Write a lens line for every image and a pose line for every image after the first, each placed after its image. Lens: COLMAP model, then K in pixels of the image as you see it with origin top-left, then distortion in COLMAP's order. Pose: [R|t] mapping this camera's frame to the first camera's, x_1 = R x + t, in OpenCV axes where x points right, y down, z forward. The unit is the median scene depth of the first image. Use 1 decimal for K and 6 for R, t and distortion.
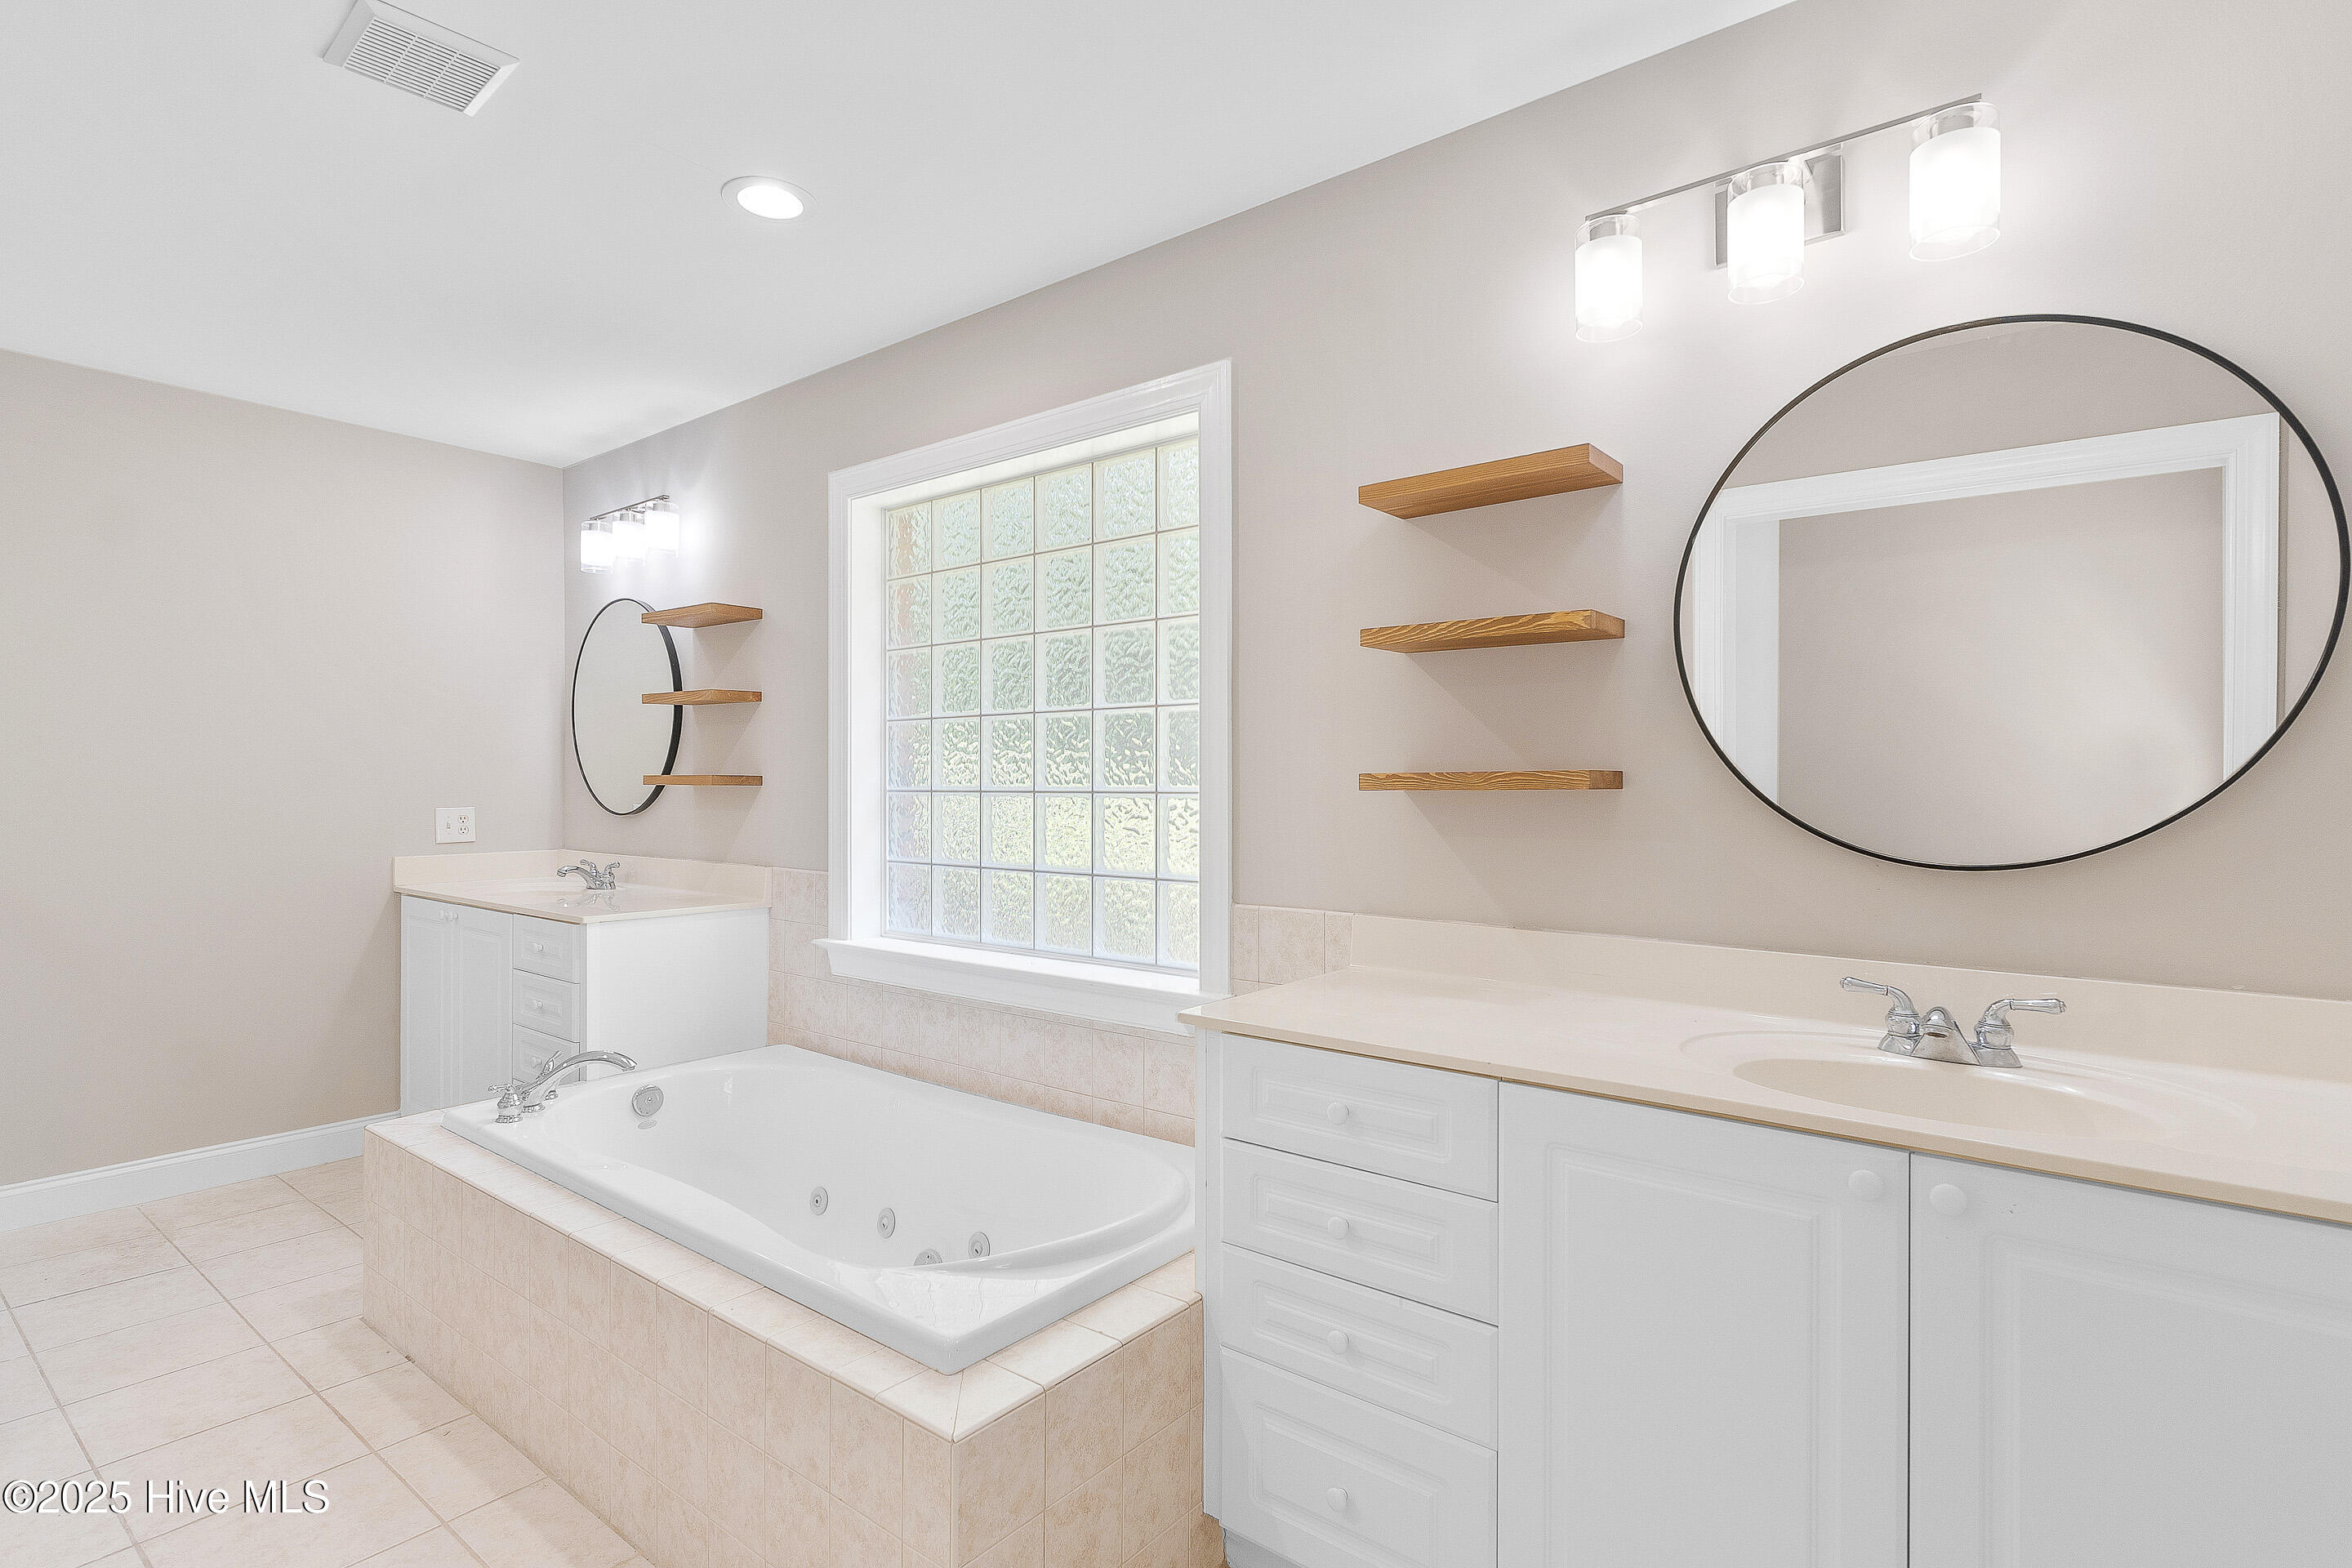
lens RADIAL K [[1120.2, 0, 1176.9], [0, 1120.2, 784.6], [0, 0, 1]] dist [0.002092, -0.000746]
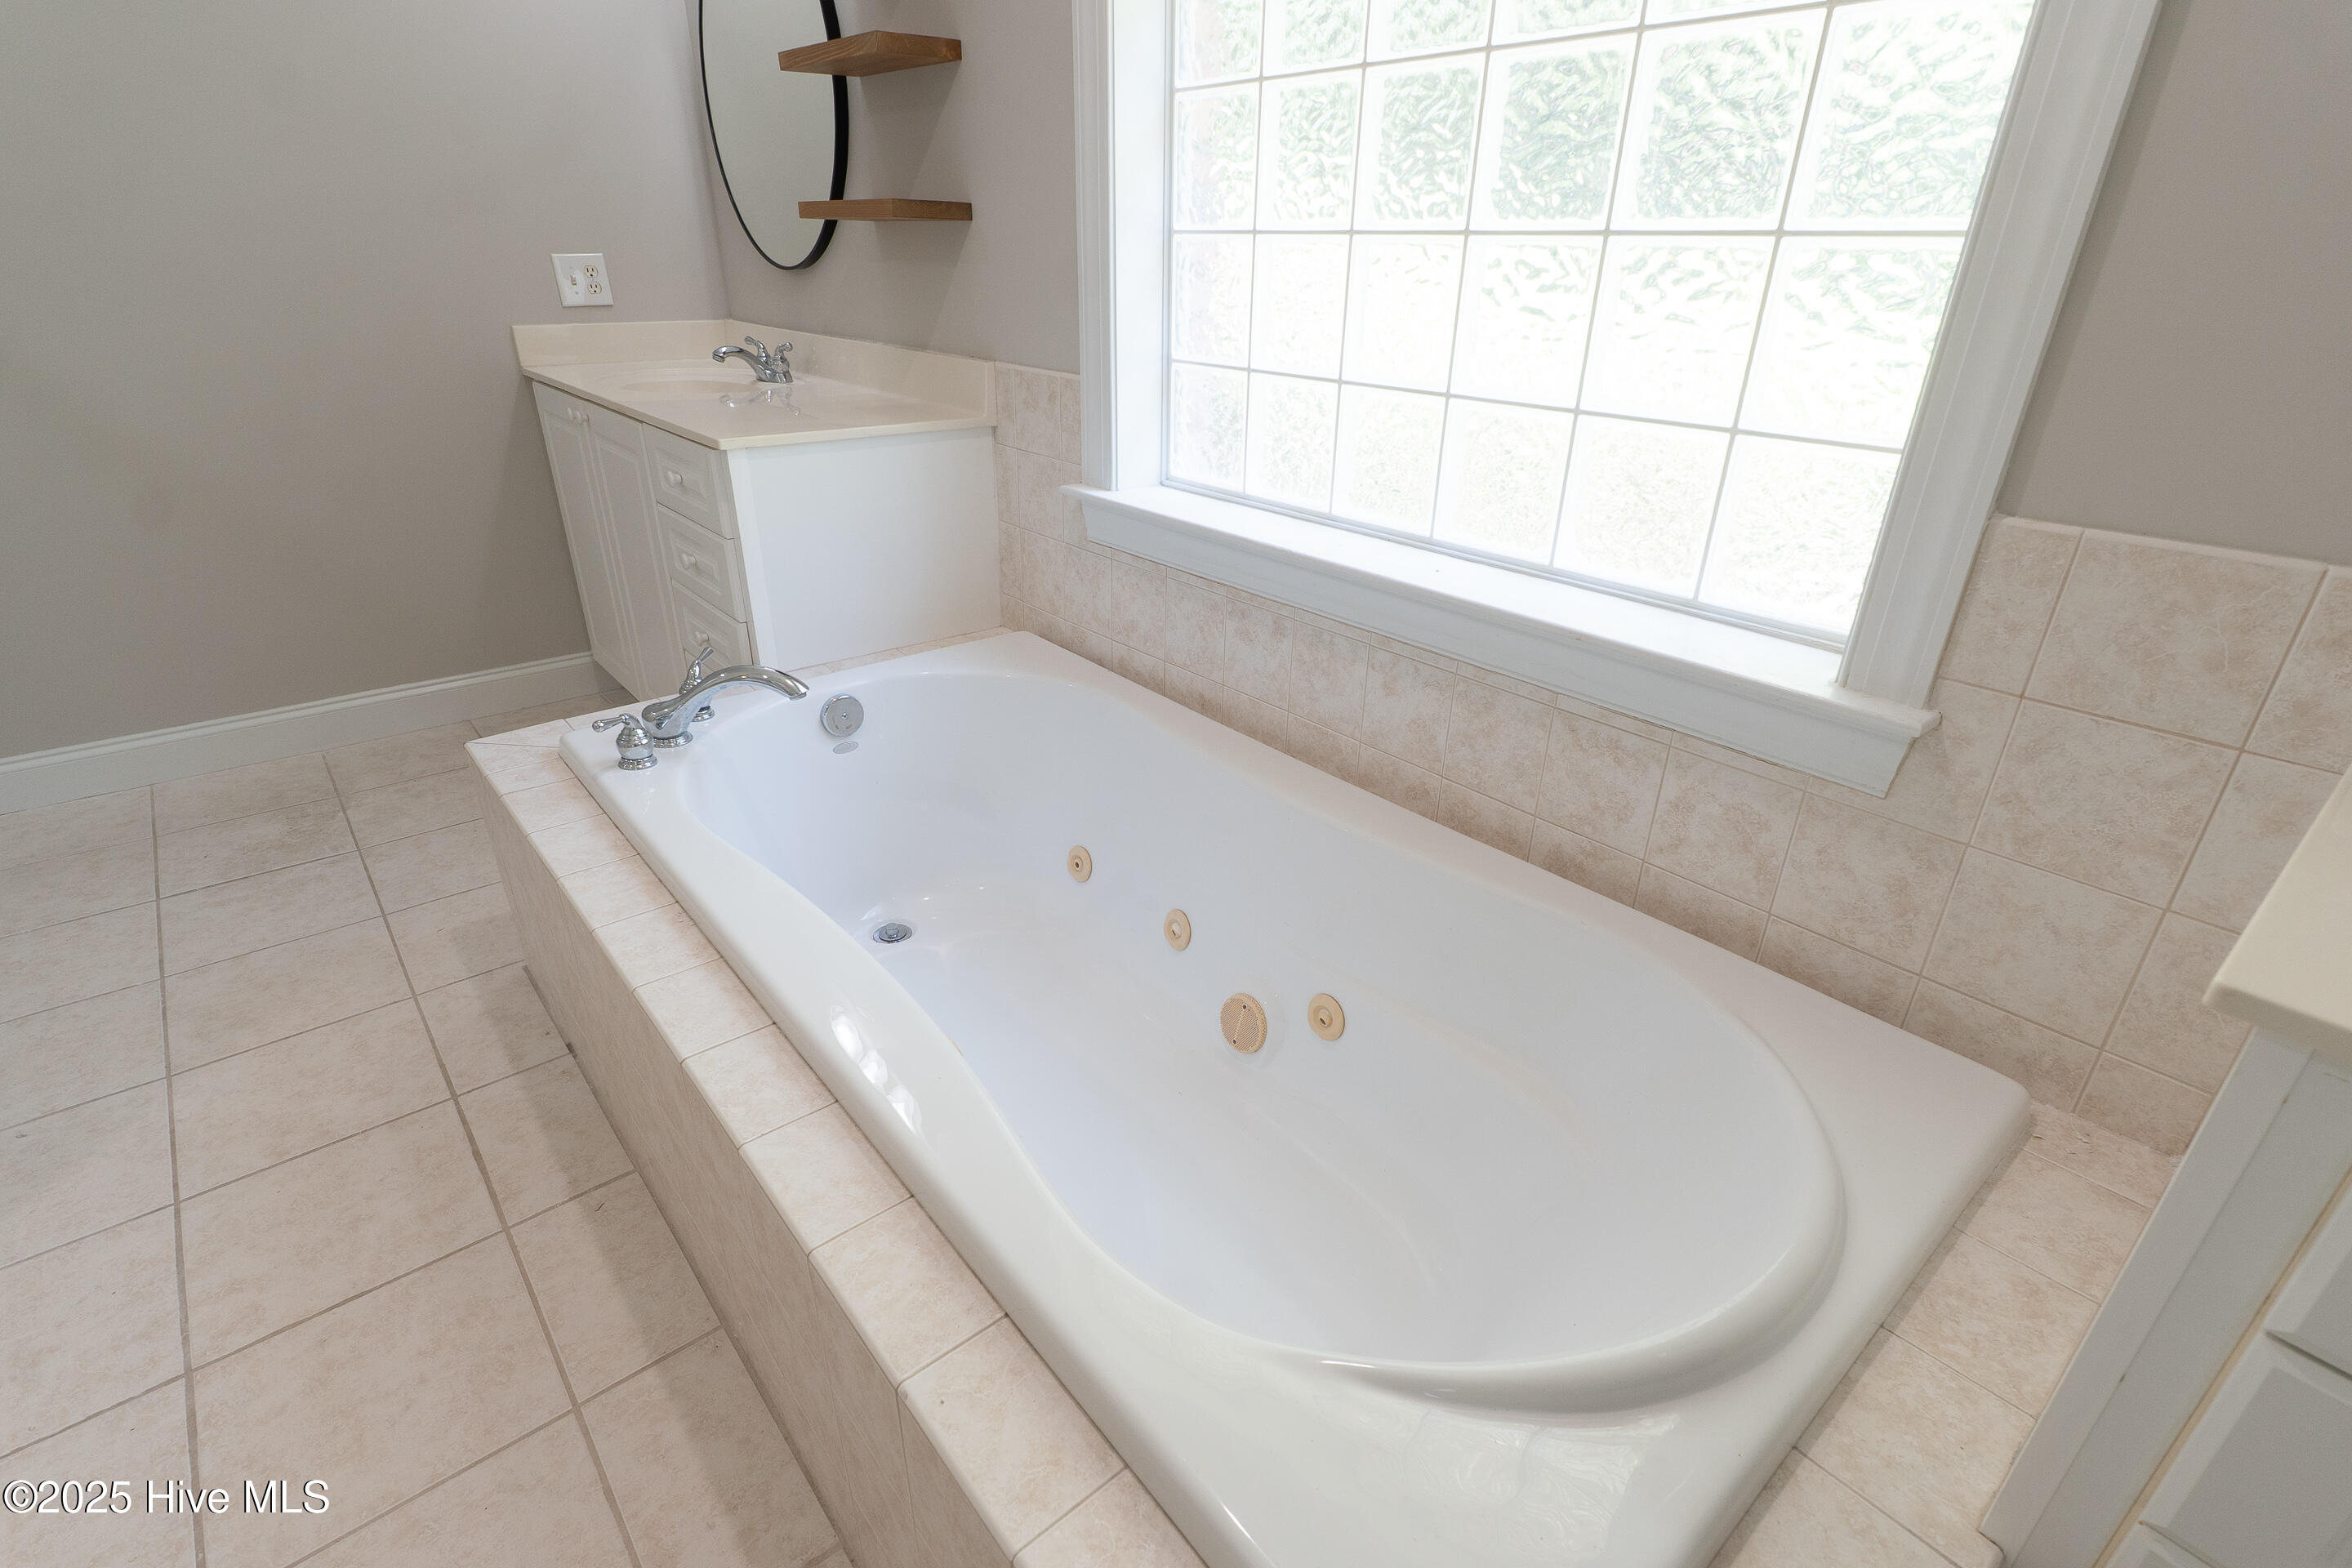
lens RADIAL K [[1120.2, 0, 1169.2], [0, 1120.2, 785.3], [0, 0, 1]] dist [0.002092, -0.000746]
pose [[0.977291, 0.103689, -0.184797, -0.131407], [-0.013246, 0.900285, 0.435098, 0.012491], [0.211485, -0.422770, 0.881215, 0.387374]]
